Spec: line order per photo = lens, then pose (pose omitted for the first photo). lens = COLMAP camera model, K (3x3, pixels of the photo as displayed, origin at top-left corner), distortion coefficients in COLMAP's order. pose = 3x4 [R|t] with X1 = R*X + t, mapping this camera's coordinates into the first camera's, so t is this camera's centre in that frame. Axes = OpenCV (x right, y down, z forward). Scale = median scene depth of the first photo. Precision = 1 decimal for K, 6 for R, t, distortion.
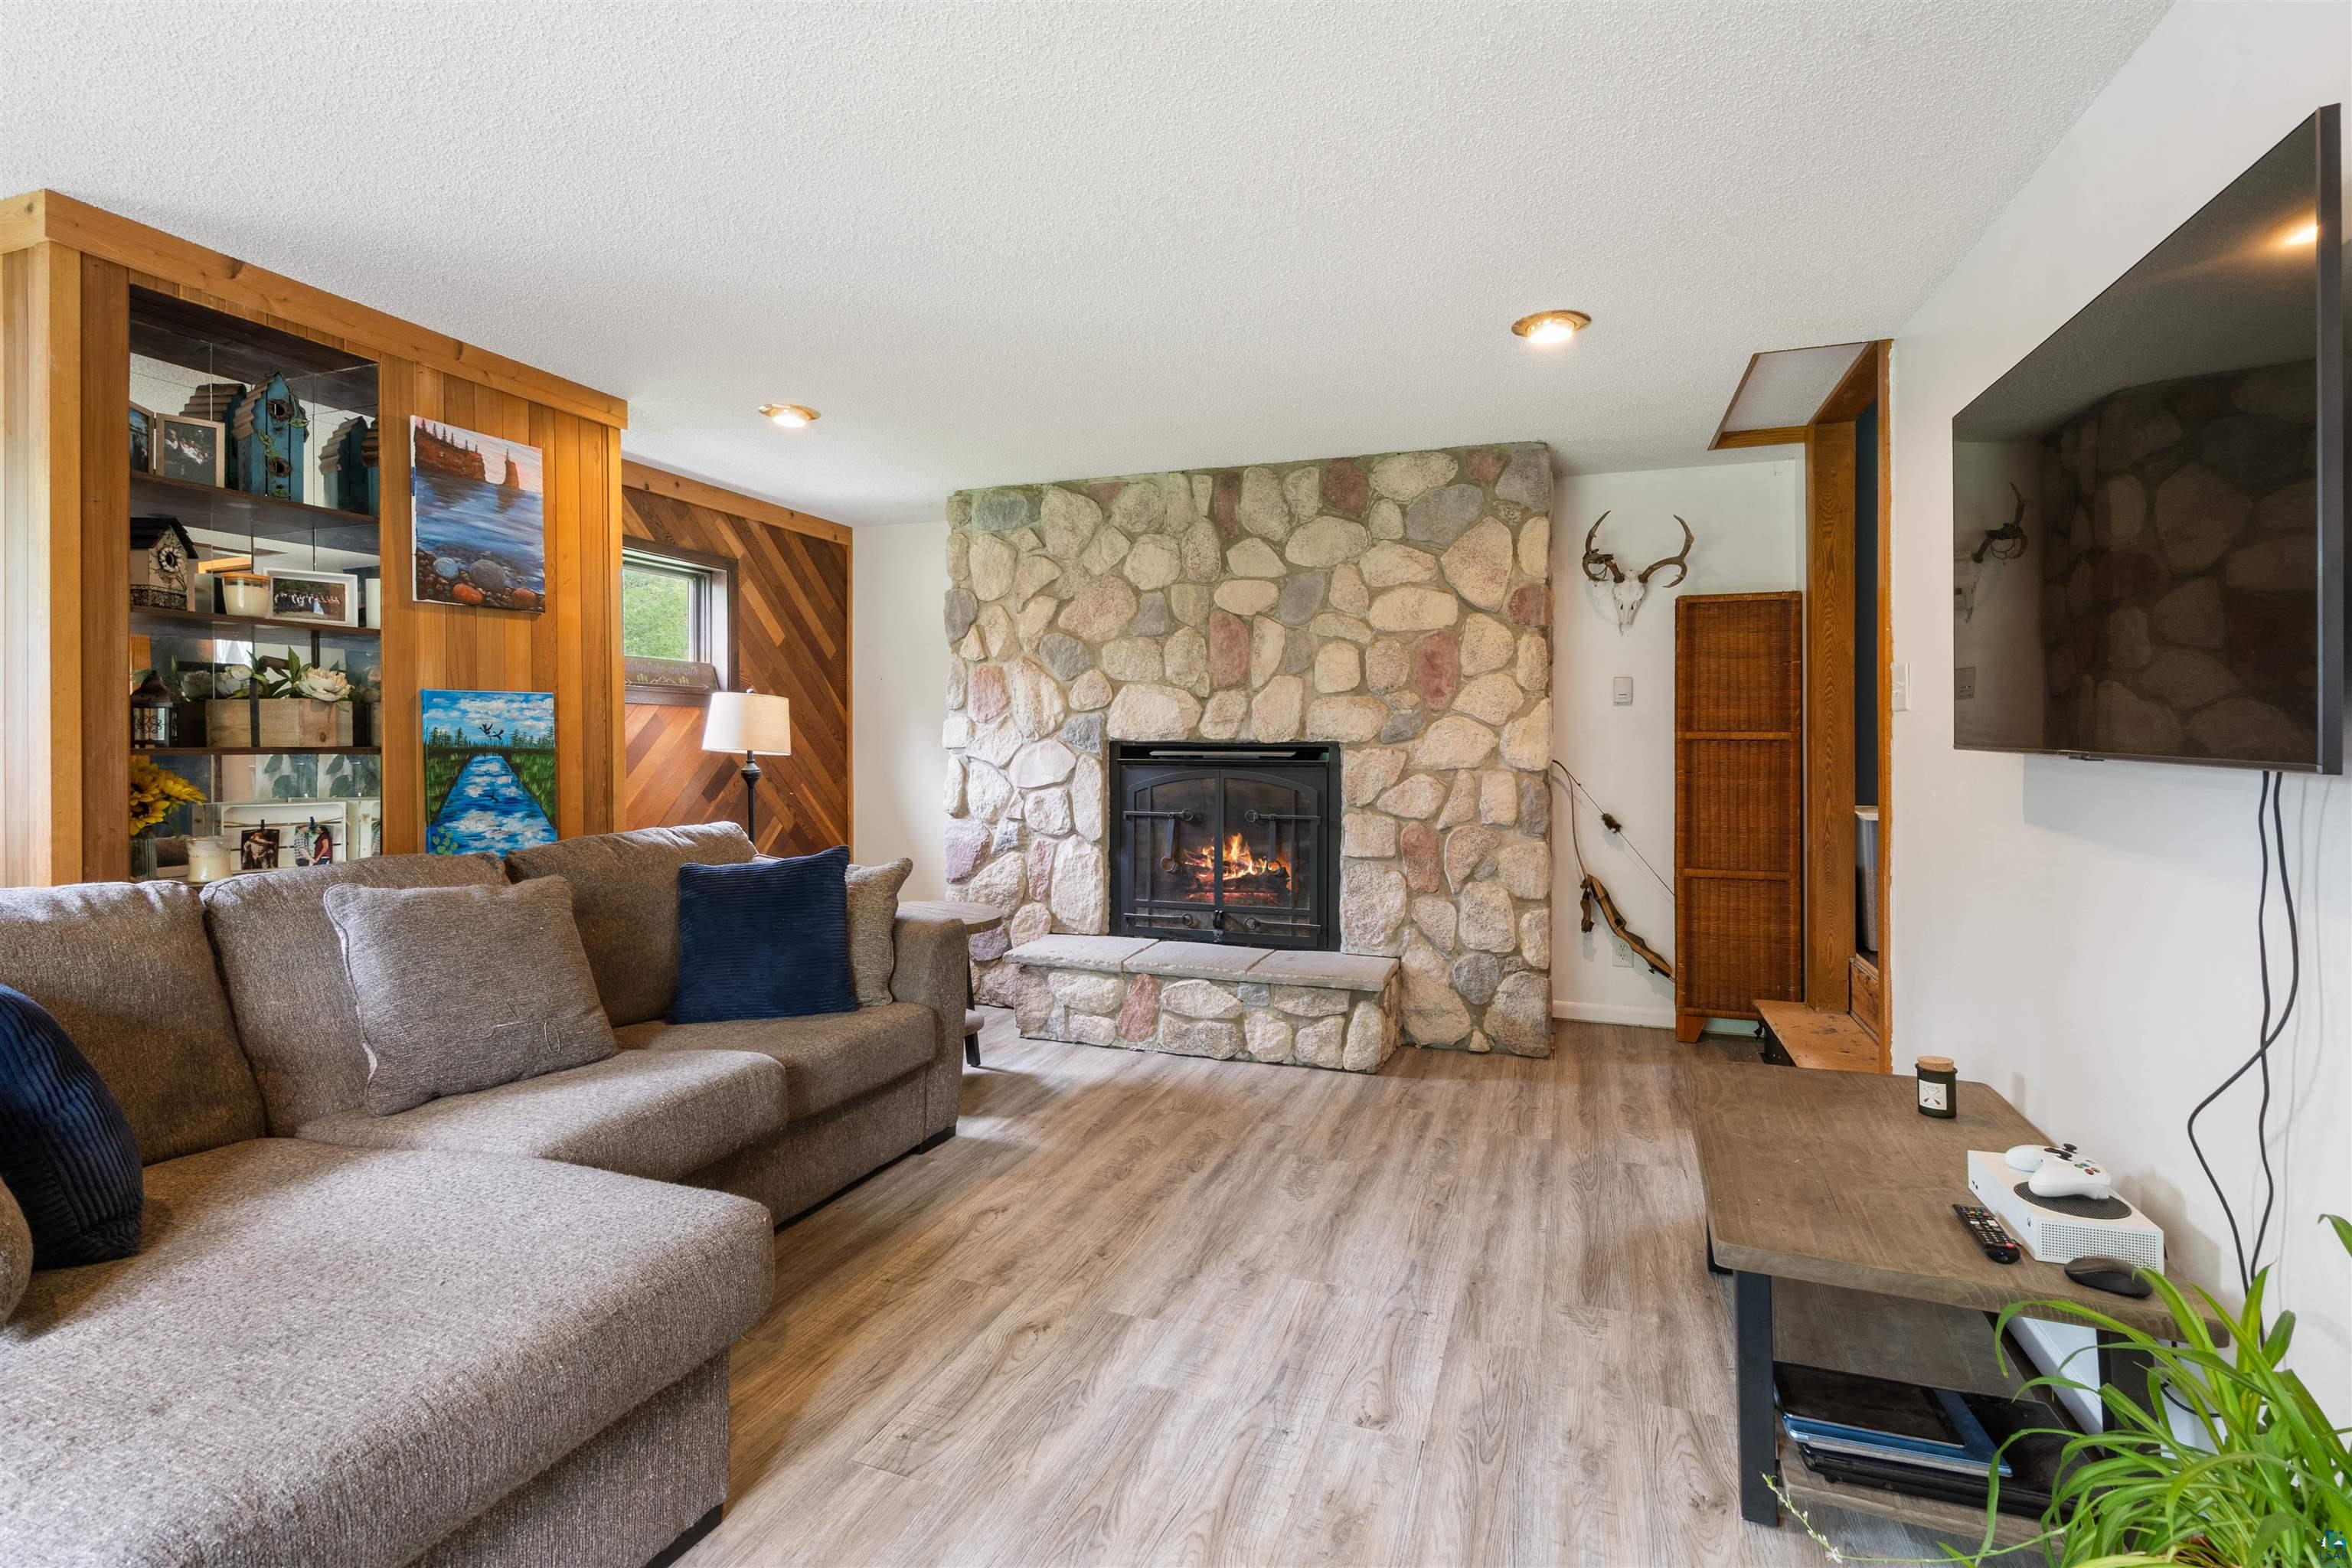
lens RADIAL K [[1105.0, 0, 1178.8], [0, 1105.0, 746.7], [0, 0, 1]] dist [0.000362, 0.000055]
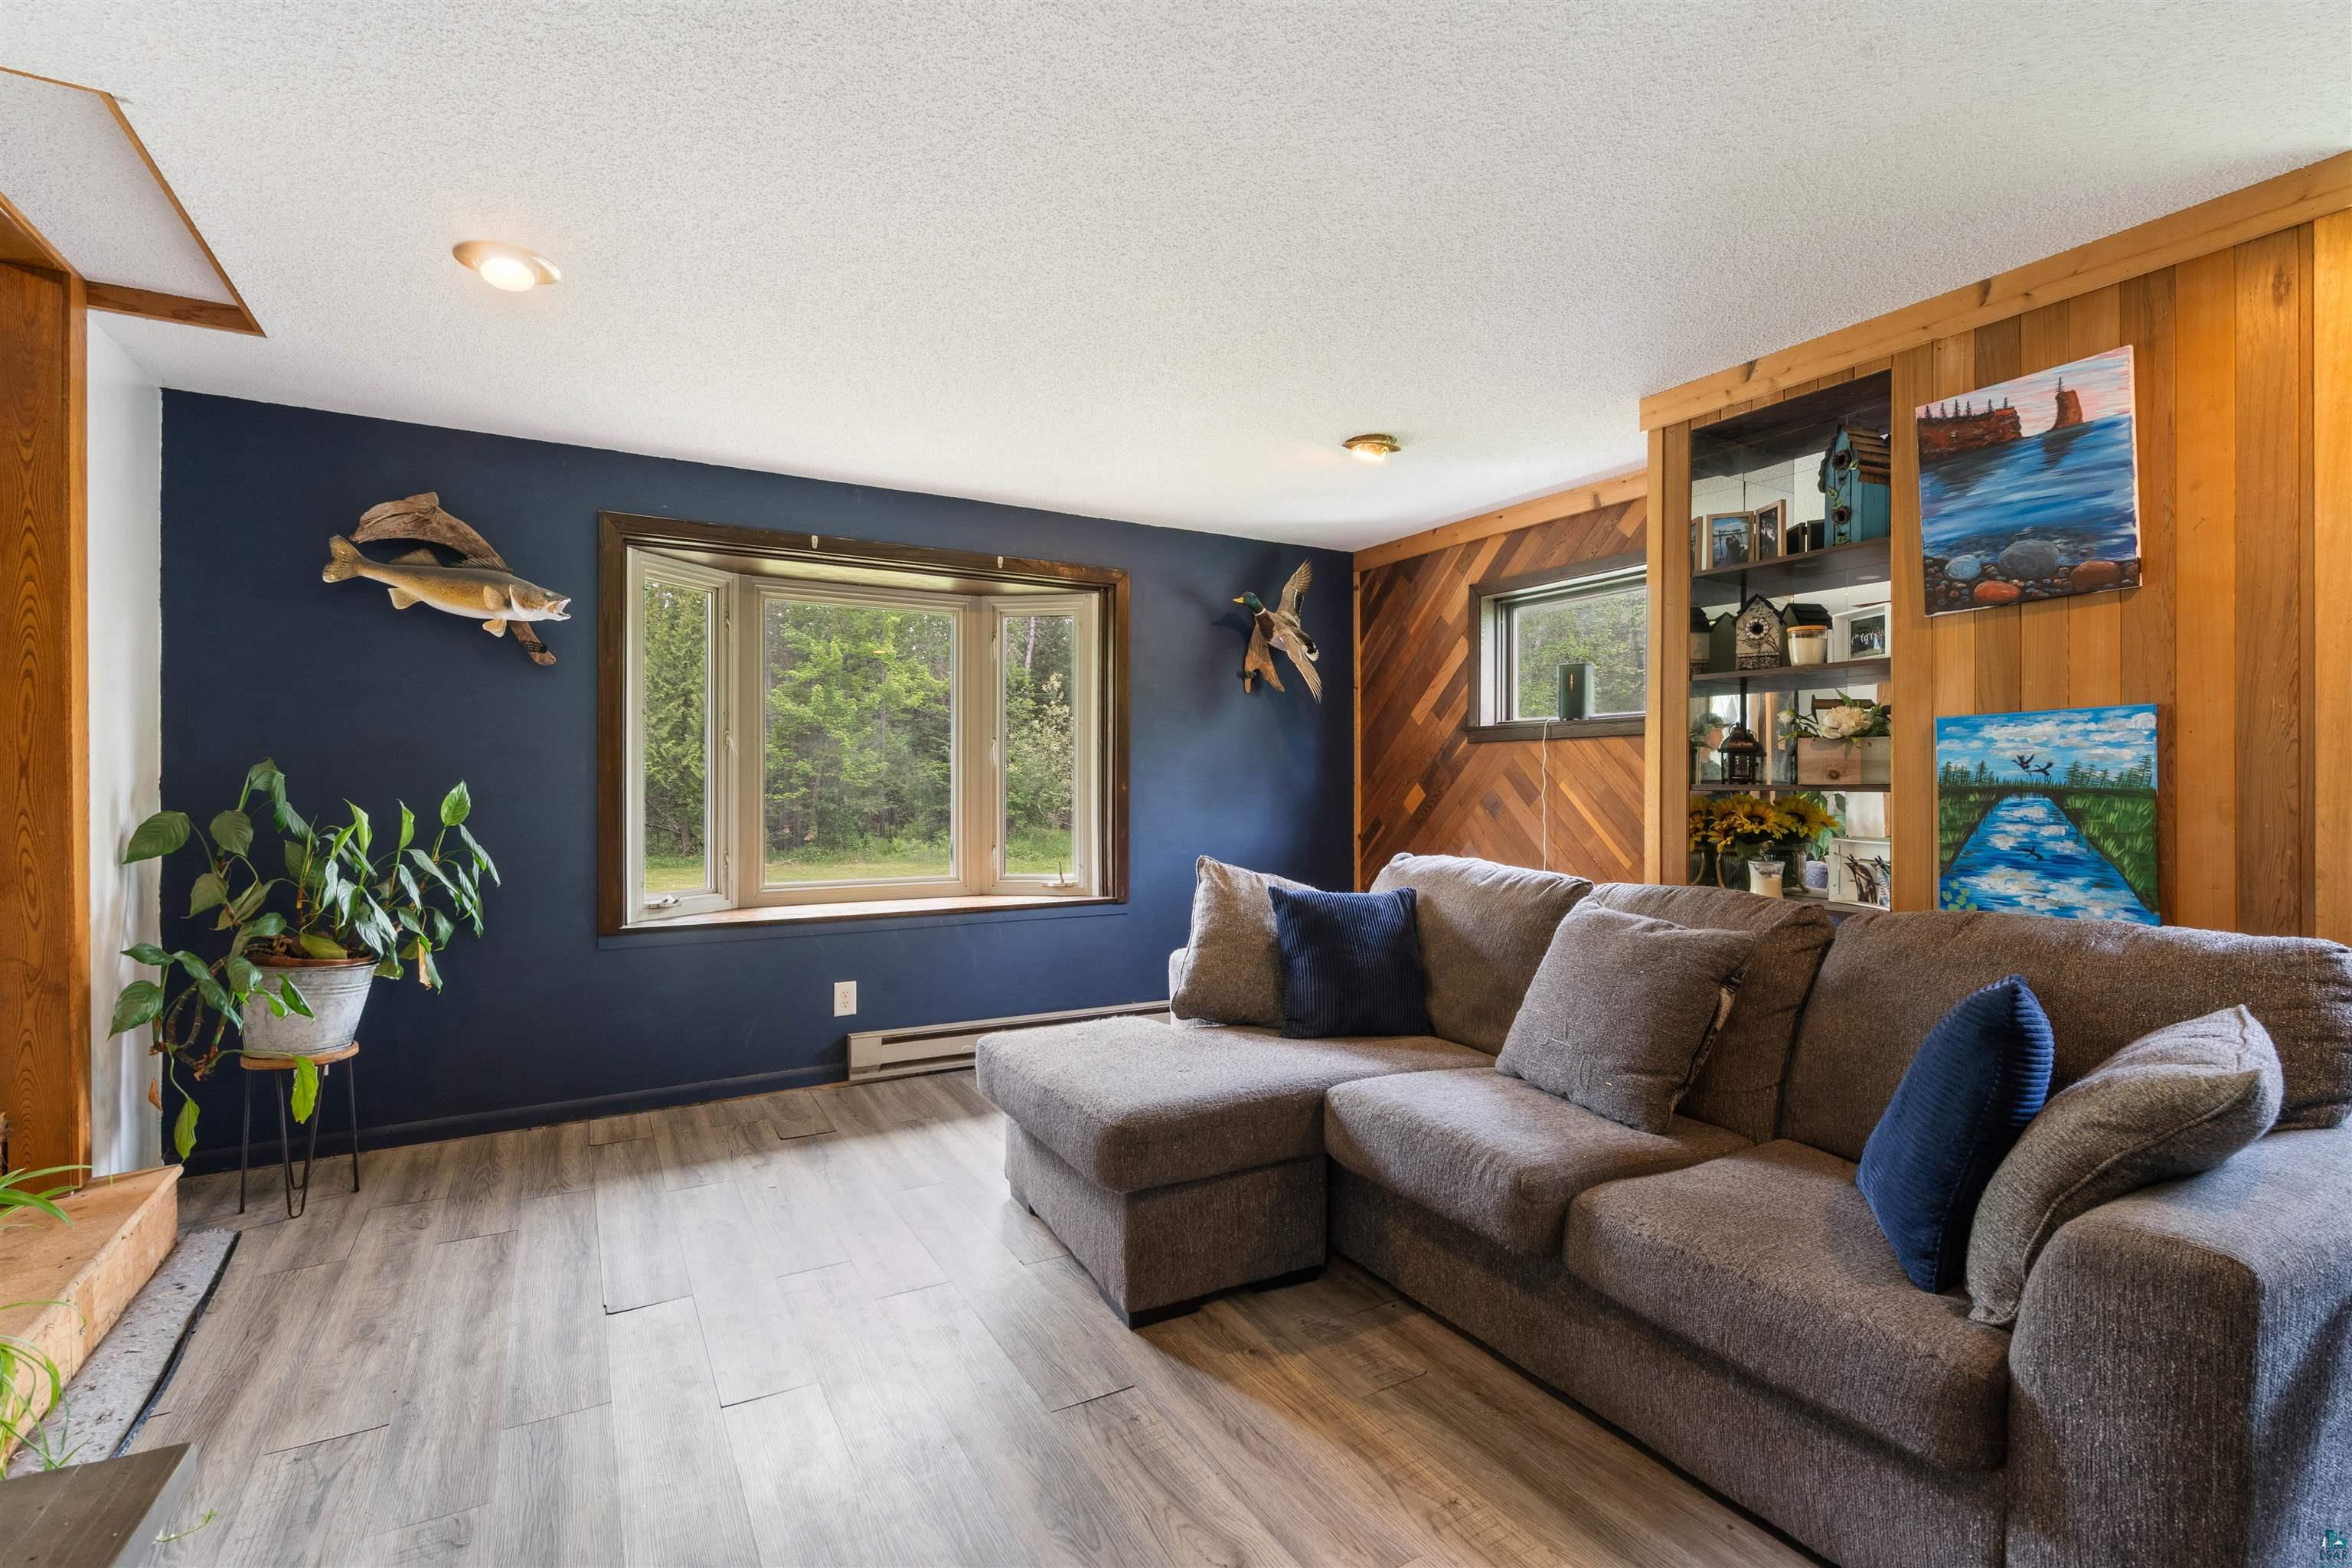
lens RADIAL K [[1081.8, 0, 1176.0], [0, 1081.8, 784.0], [0, 0, 1]] dist [-0.001175, -0.000147]
pose [[-0.651351, 0.000892, -0.758776, 0.323840], [-0.003692, 0.999984, 0.004345, -0.001881], [0.758767, 0.005631, -0.651338, 1.053250]]
